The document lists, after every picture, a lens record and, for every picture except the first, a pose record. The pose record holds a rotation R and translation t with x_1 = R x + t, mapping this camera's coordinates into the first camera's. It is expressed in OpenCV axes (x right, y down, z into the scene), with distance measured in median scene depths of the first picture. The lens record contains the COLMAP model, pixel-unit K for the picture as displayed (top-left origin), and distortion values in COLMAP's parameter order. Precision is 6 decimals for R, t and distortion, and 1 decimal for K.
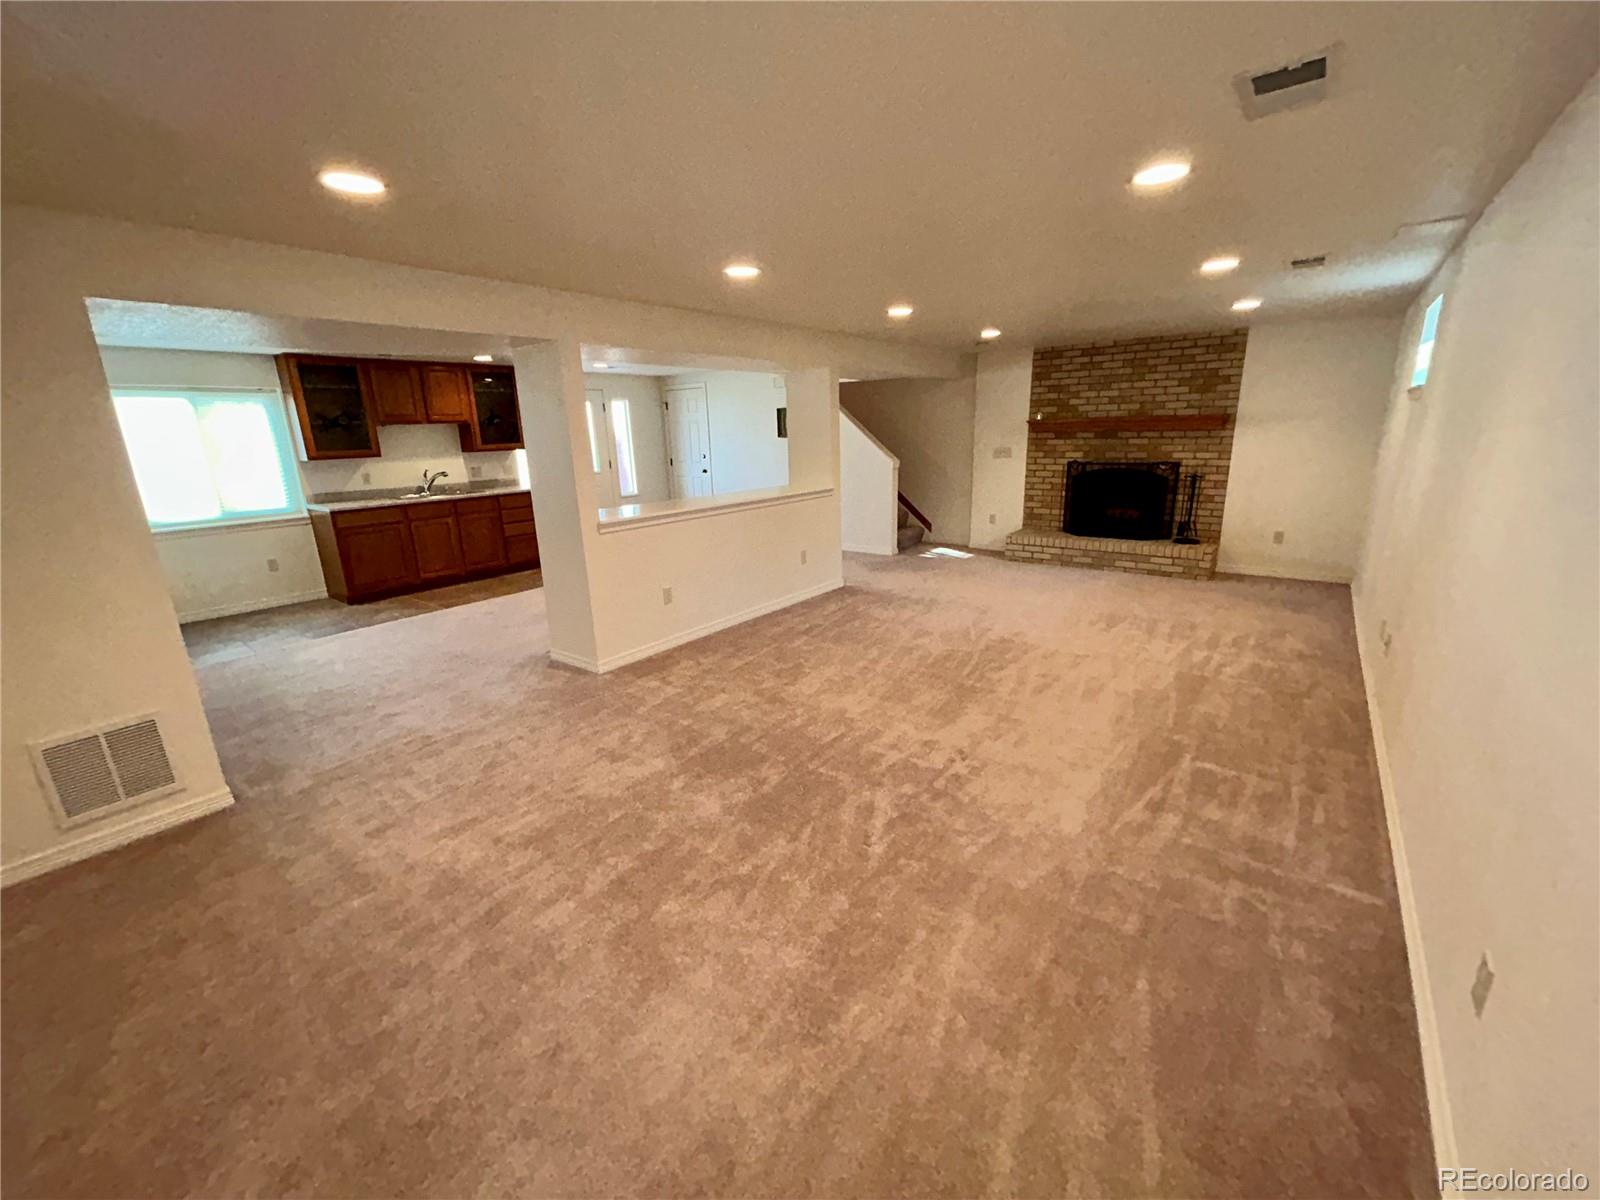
lens RADIAL K [[644.2, 0, 803.8], [0, 644.2, 599.3], [0, 0, 1]] dist [-0.001217, 0.000861]
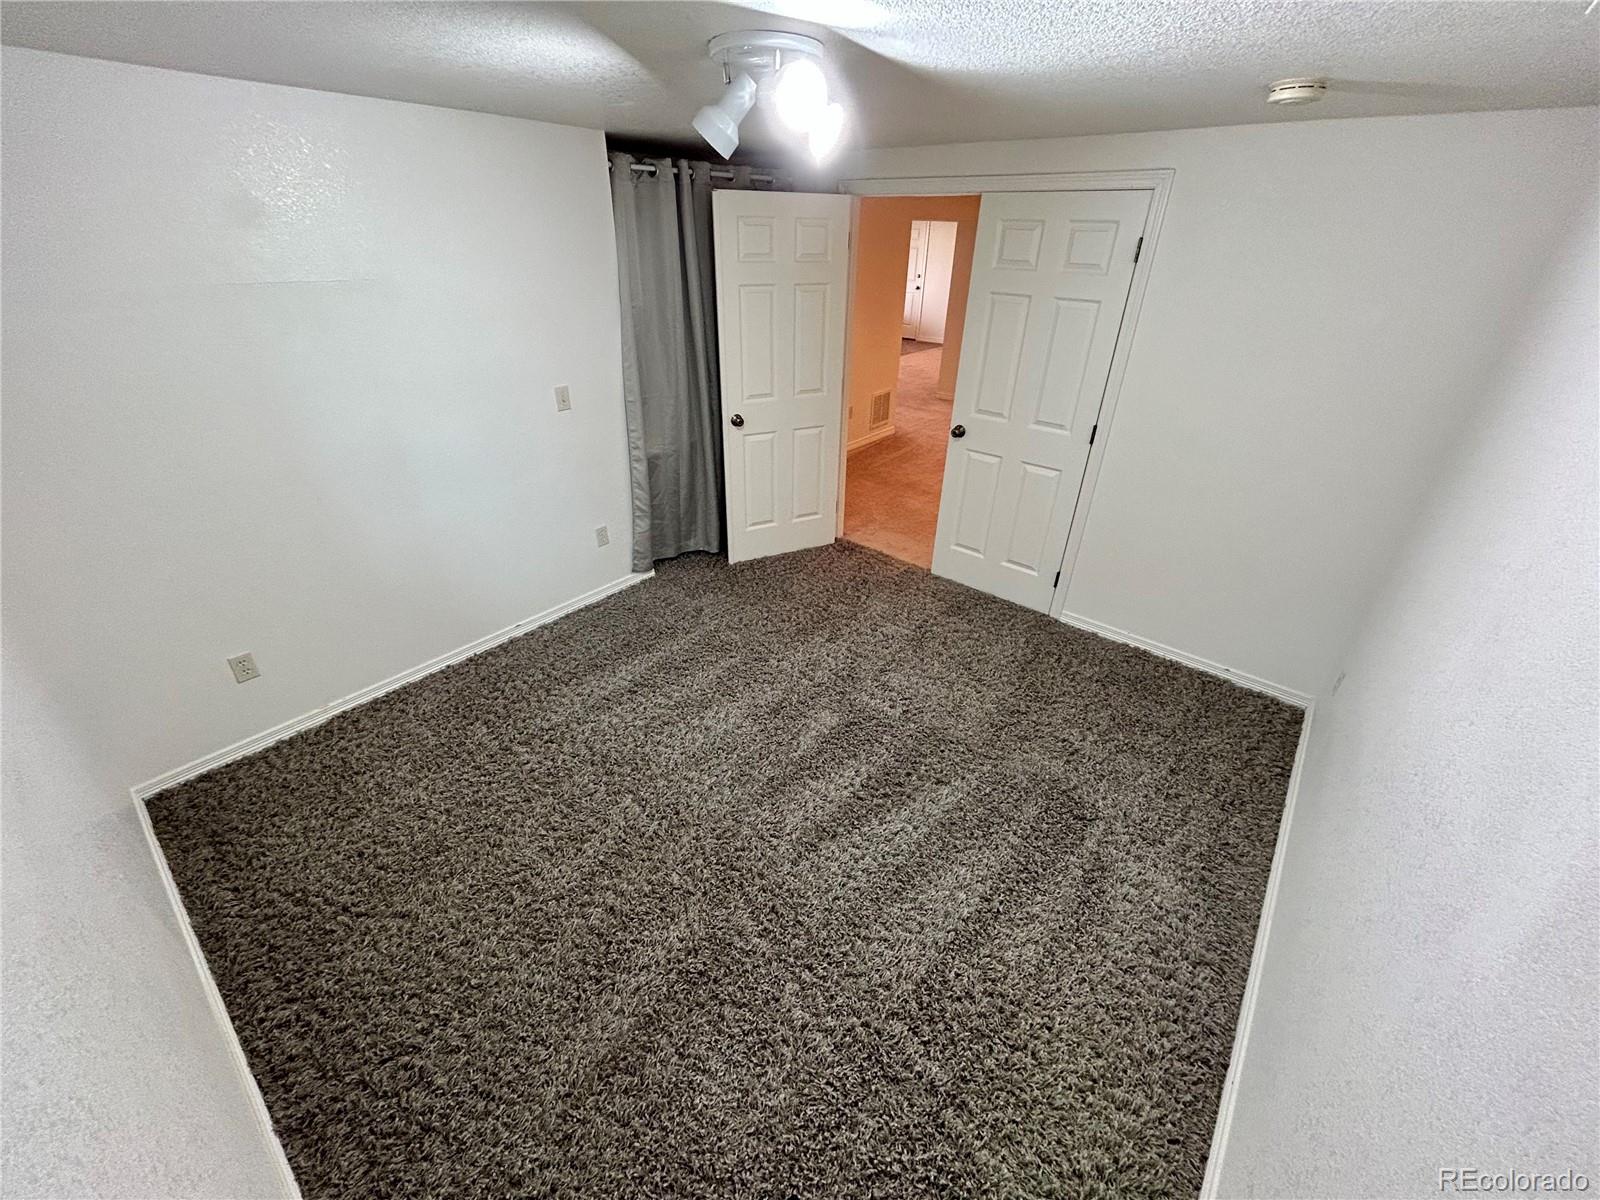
lens RADIAL K [[644.2, 0, 803.3], [0, 644.2, 595.0], [0, 0, 1]] dist [-0.001217, 0.000861]
pose [[0.998624, 0.052425, 0.000980, -0.559481], [-0.051002, 0.966841, 0.250233, 0.146808], [0.012171, -0.249939, 0.968185, -0.711663]]
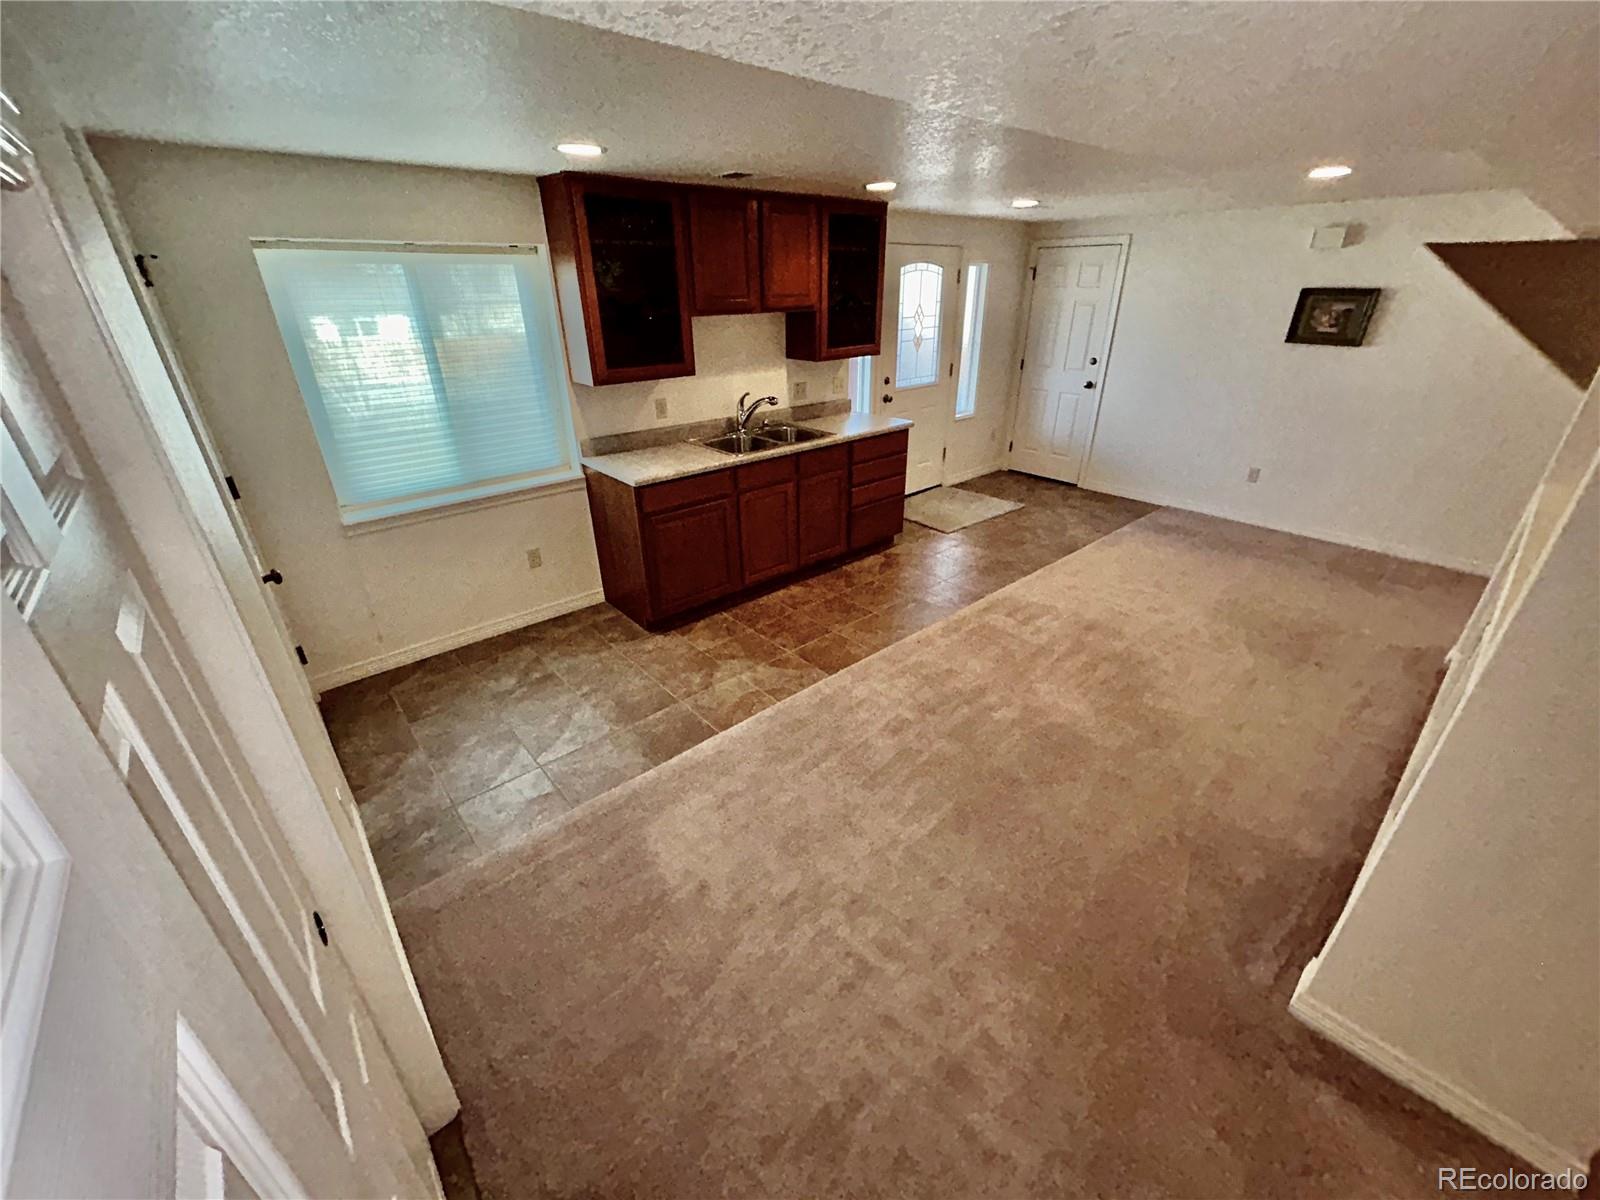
lens RADIAL K [[644.2, 0, 808.4], [0, 644.2, 597.1], [0, 0, 1]] dist [-0.001217, 0.000861]
pose [[0.983901, 0.097807, -0.149578, -0.486449], [-0.066501, 0.977217, 0.201556, -0.161558], [0.165884, -0.188364, 0.967989, 0.457264]]
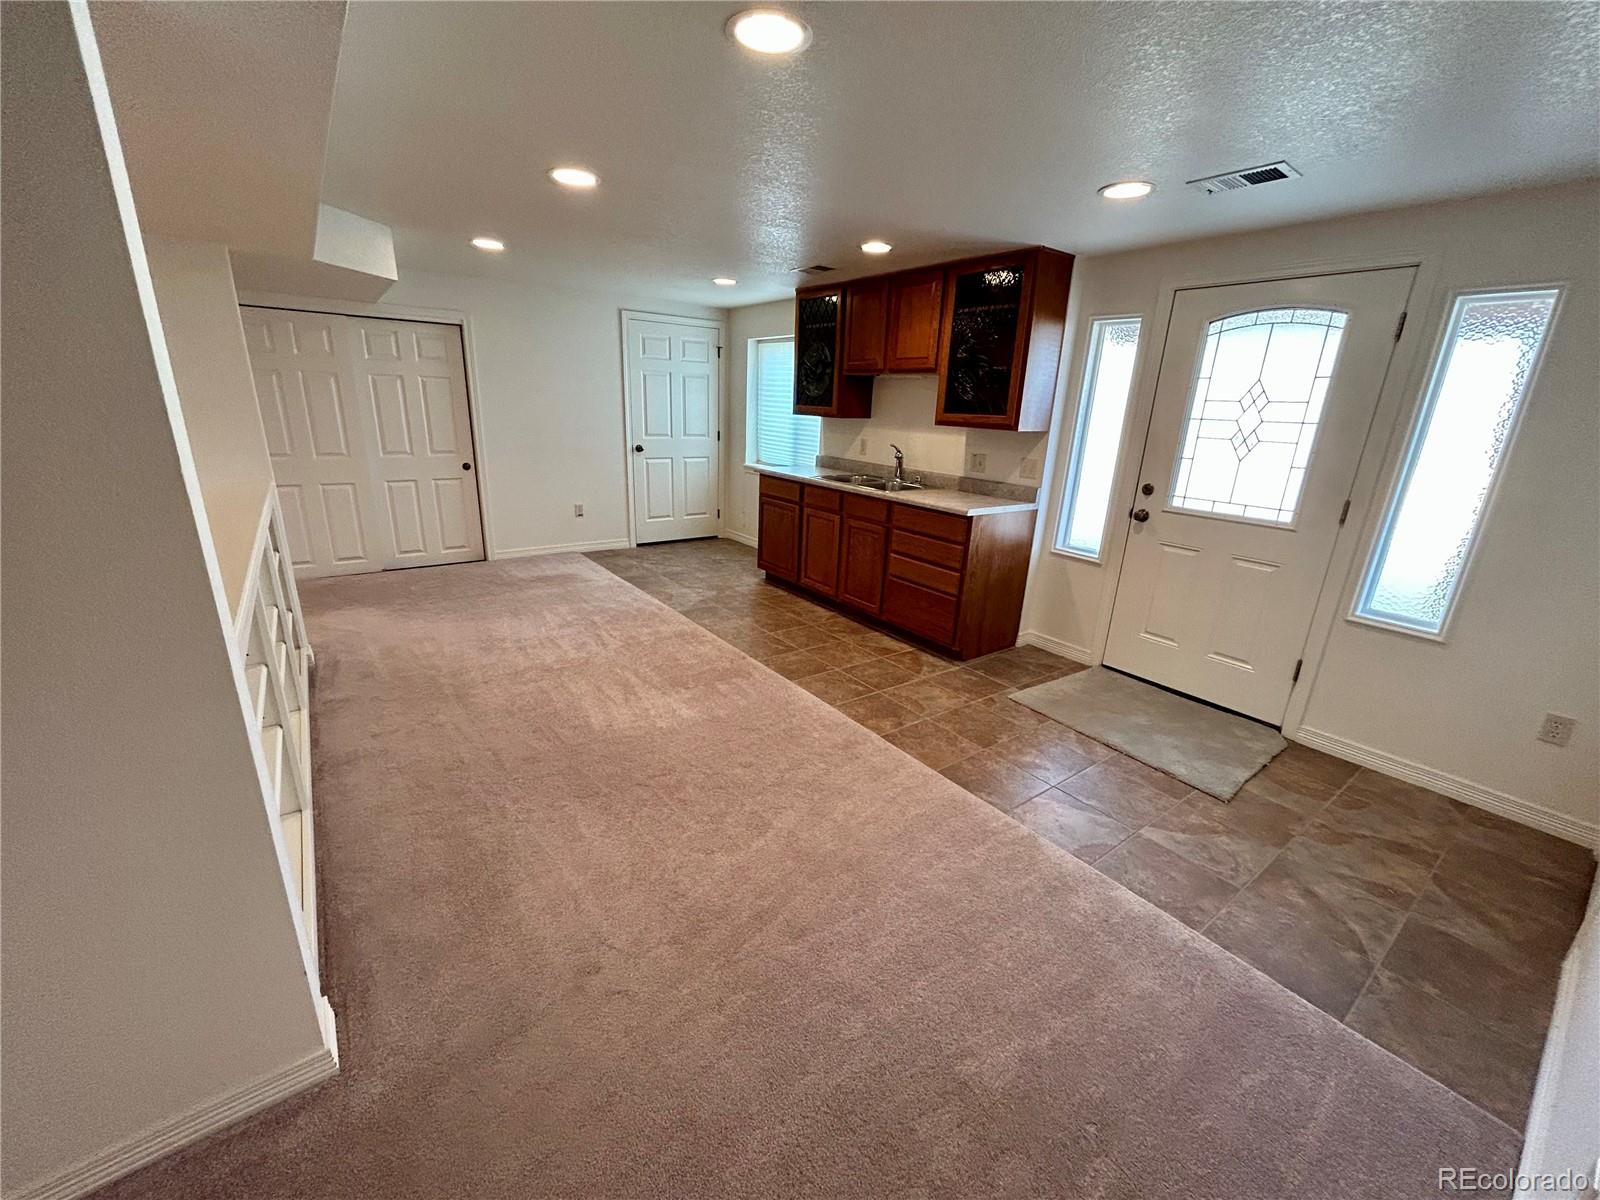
lens RADIAL K [[644.2, 0, 804.9], [0, 644.2, 595.4], [0, 0, 1]] dist [-0.001217, 0.000861]
pose [[-0.260465, 0.296049, -0.918974, 0.109631], [-0.284261, 0.886123, 0.366034, -0.323083], [0.922688, 0.356567, -0.146649, 1.231037]]
